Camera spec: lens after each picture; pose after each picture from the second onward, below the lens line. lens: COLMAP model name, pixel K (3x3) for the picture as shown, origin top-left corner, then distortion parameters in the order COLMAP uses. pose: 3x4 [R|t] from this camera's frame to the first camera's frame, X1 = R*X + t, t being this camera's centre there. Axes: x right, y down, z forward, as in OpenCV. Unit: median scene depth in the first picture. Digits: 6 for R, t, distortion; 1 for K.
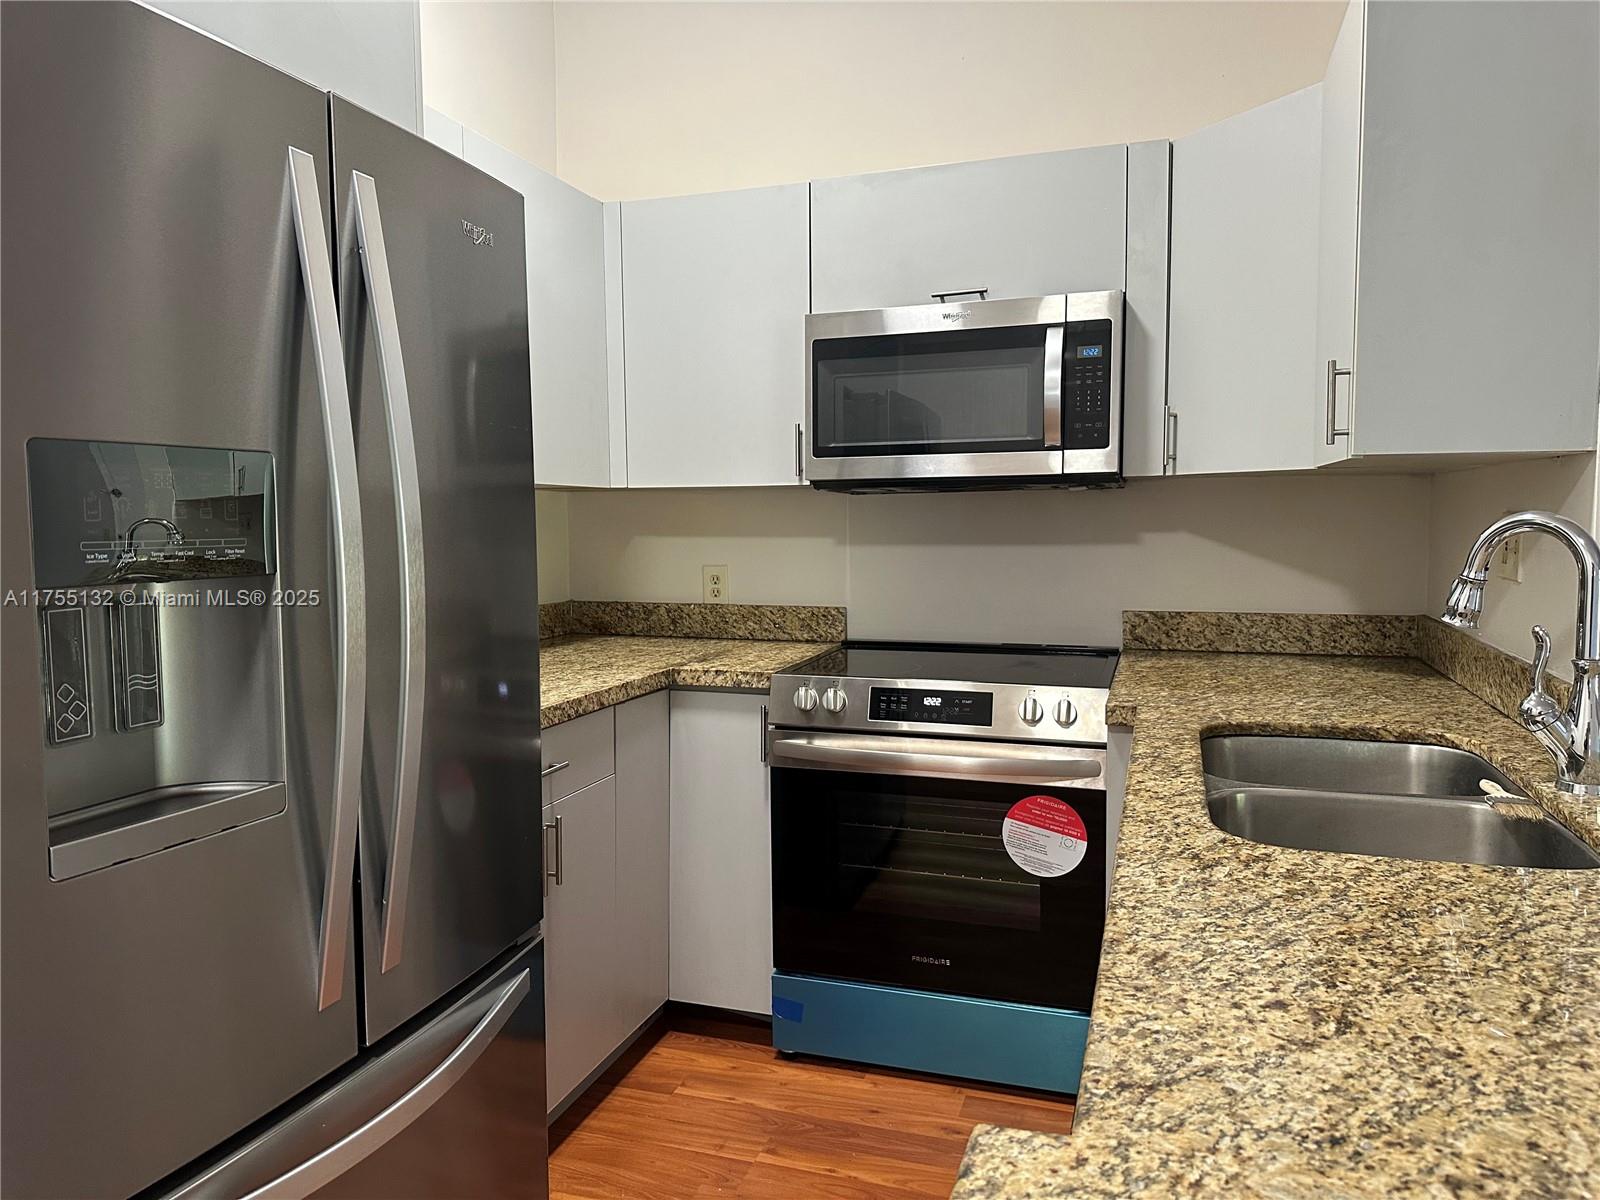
lens RADIAL K [[1119.6, 0, 789.0], [0, 1119.6, 594.3], [0, 0, 1]] dist [0.082691, -0.090320]
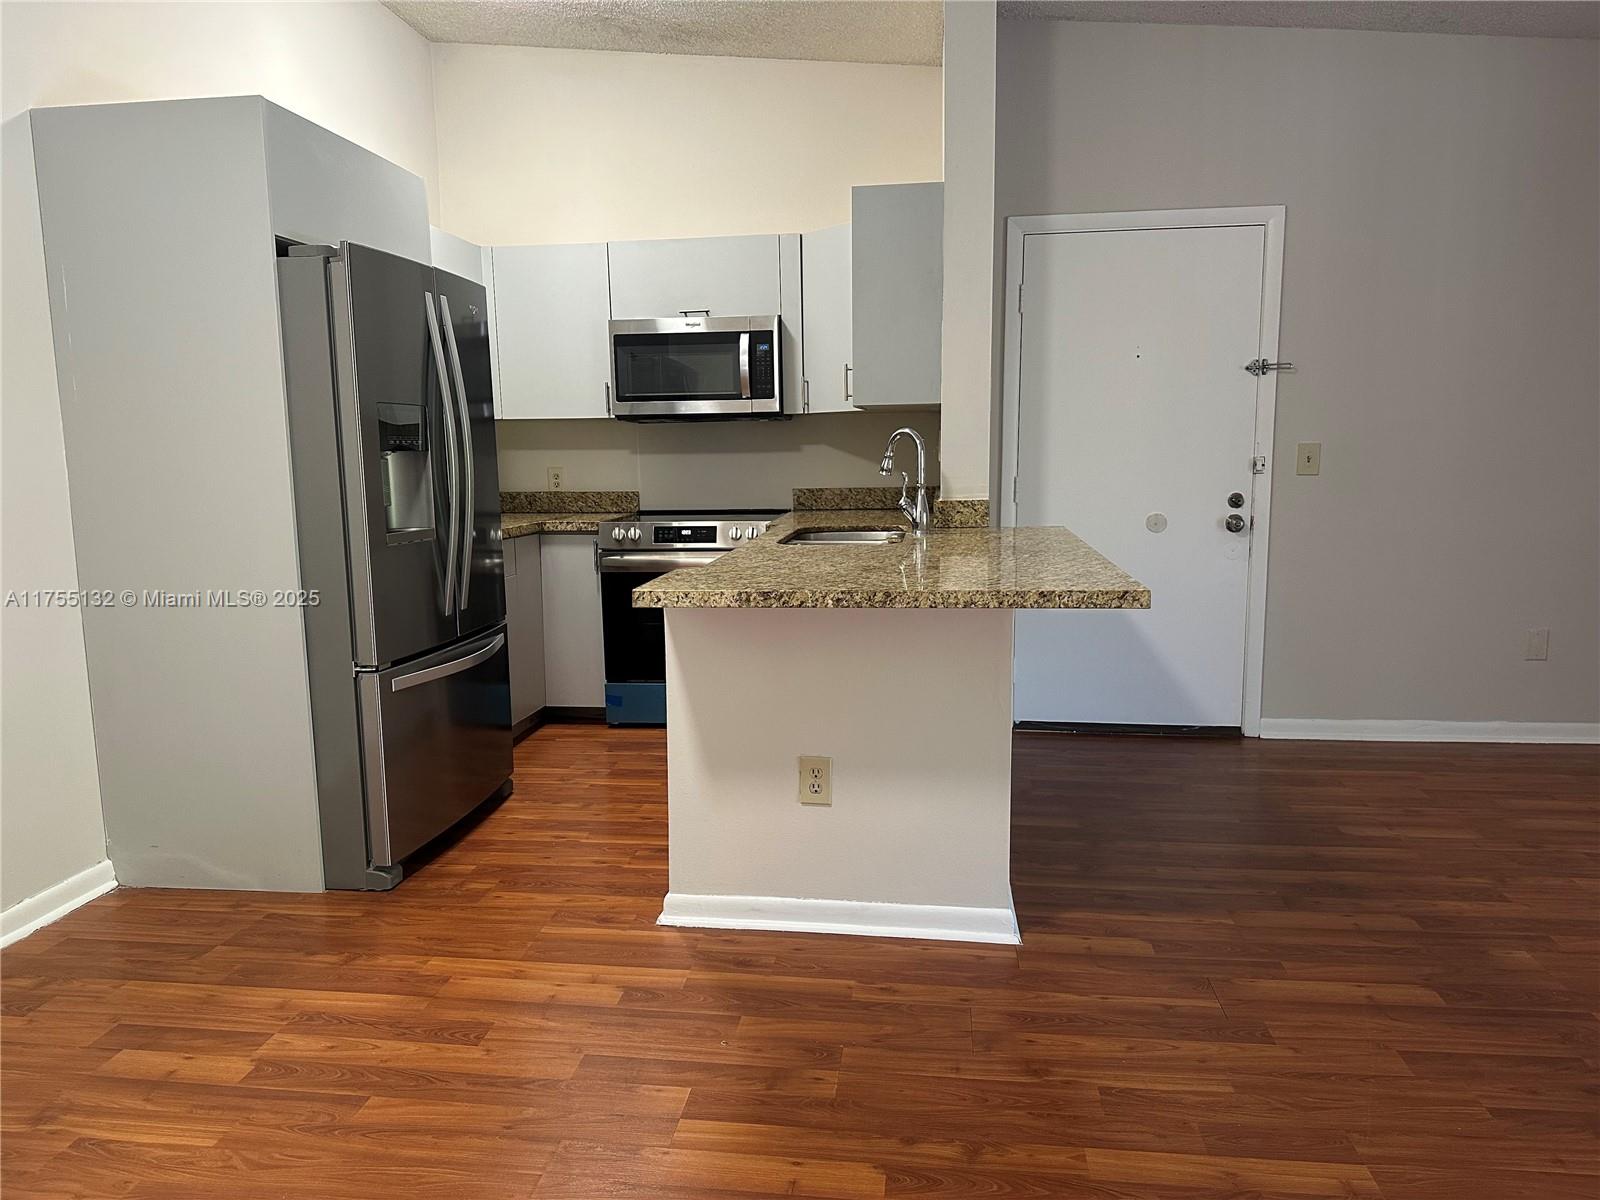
lens RADIAL K [[1119.6, 0, 800.5], [0, 1119.6, 602.3], [0, 0, 1]] dist [0.082691, -0.090320]
pose [[0.980126, -0.036247, 0.195036, -0.055930], [0.023525, 0.997465, 0.067154, 0.087473], [-0.196976, -0.061232, 0.978494, -0.886738]]
